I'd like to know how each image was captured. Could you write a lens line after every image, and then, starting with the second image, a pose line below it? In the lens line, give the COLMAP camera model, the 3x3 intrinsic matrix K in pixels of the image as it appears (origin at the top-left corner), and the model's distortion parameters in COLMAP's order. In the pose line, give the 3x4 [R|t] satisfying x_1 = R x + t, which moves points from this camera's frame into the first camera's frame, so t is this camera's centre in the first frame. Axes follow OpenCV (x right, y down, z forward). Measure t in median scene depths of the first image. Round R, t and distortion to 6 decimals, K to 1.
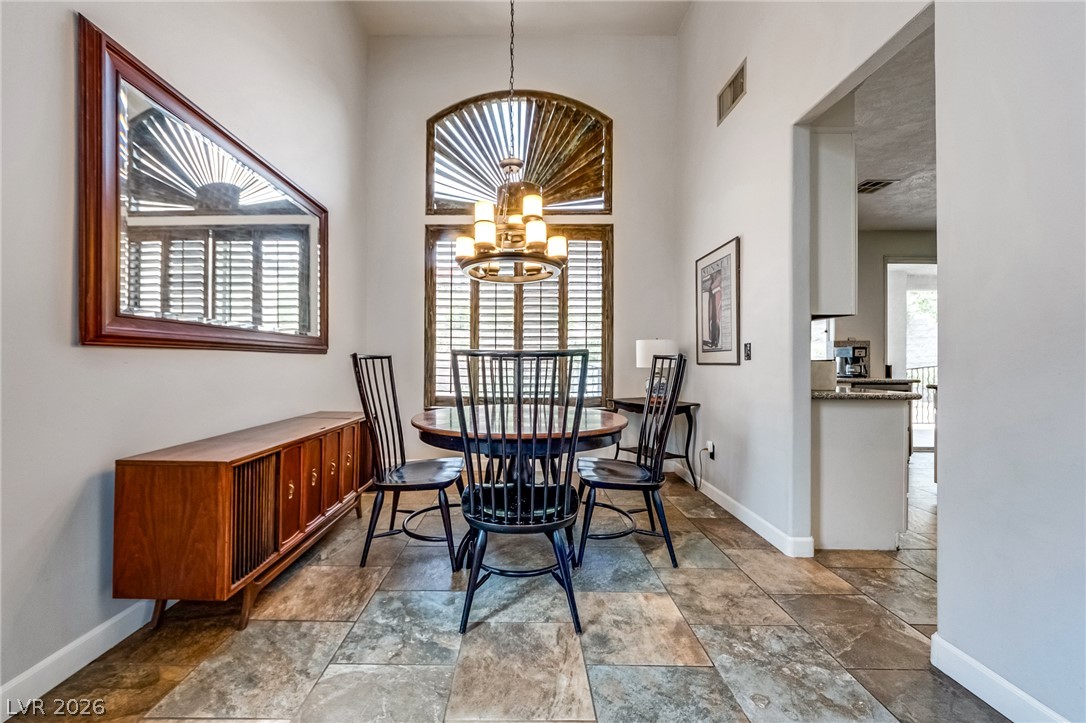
lens RADIAL K [[400.9, 0, 545.4], [0, 400.9, 364.0], [0, 0, 1]] dist [0.003799, -0.000023]
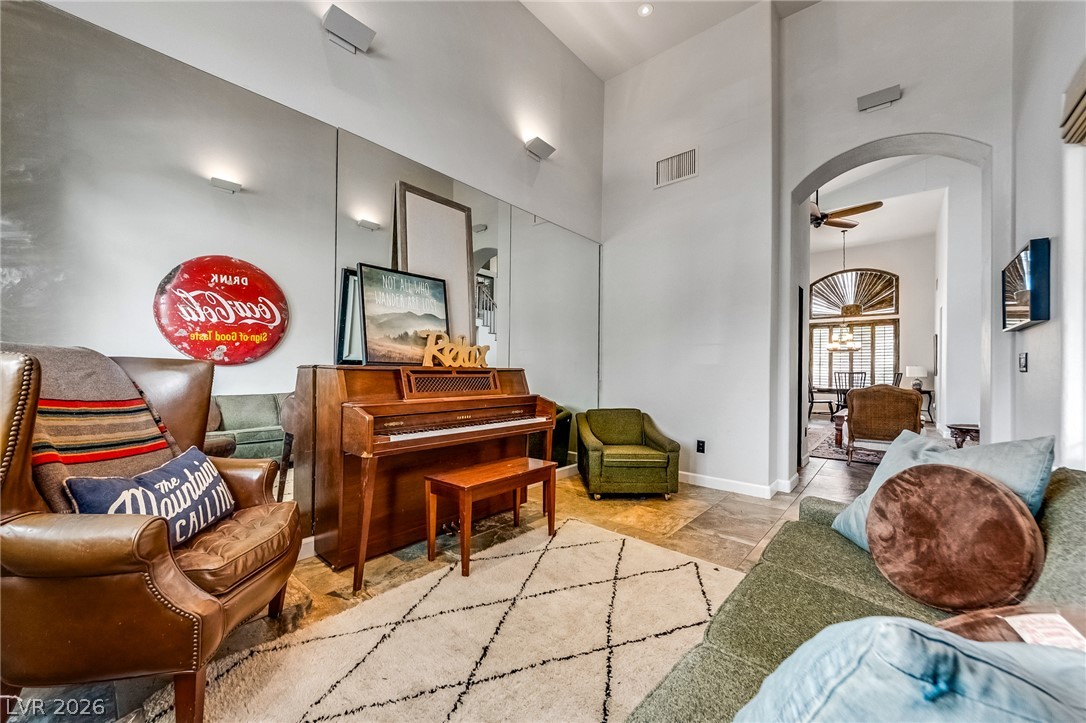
lens RADIAL K [[400.9, 0, 554.6], [0, 400.9, 366.9], [0, 0, 1]] dist [0.003799, -0.000023]
pose [[0.763845, -0.001764, -0.645397, 0.143728], [-0.002032, 0.999985, -0.005138, -0.035740], [0.645396, 0.005236, 0.763830, -2.215423]]
